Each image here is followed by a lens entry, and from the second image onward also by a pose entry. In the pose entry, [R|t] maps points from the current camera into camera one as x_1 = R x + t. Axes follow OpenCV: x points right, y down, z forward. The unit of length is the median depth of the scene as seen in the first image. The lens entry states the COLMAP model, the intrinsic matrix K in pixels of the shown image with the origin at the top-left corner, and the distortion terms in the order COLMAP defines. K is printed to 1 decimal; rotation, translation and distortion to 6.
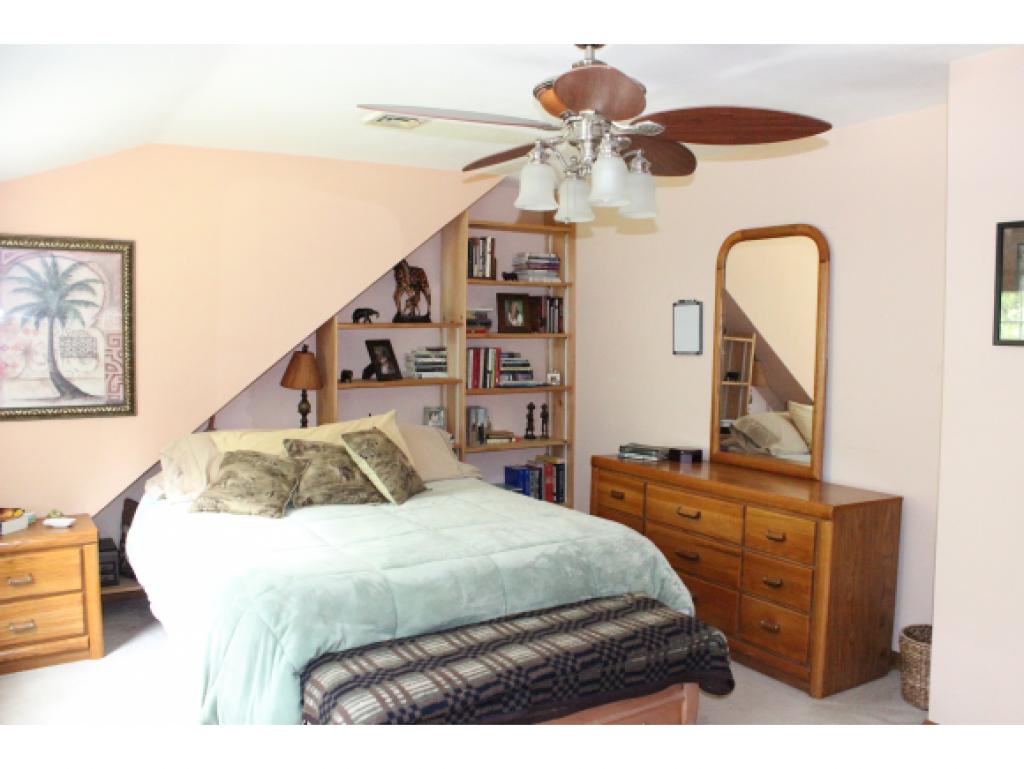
lens RADIAL K [[863.0, 0, 526.8], [0, 863.0, 385.1], [0, 0, 1]] dist [-0.180012, 0.180765]
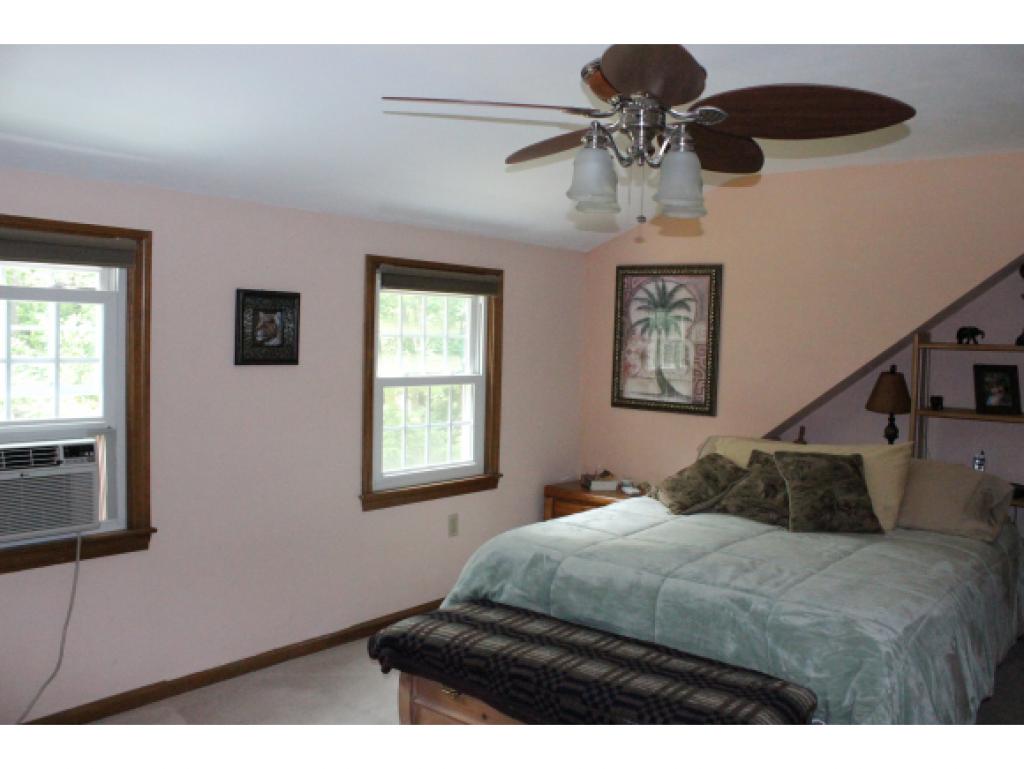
lens RADIAL K [[874.6, 0, 512.0], [0, 874.6, 384.5], [0, 0, 1]] dist [-0.050146, -0.004378]
pose [[0.327240, 0.070232, -0.942328, 0.590318], [-0.089343, 0.995066, 0.043137, -0.035497], [0.940708, 0.070074, 0.331900, 0.354638]]
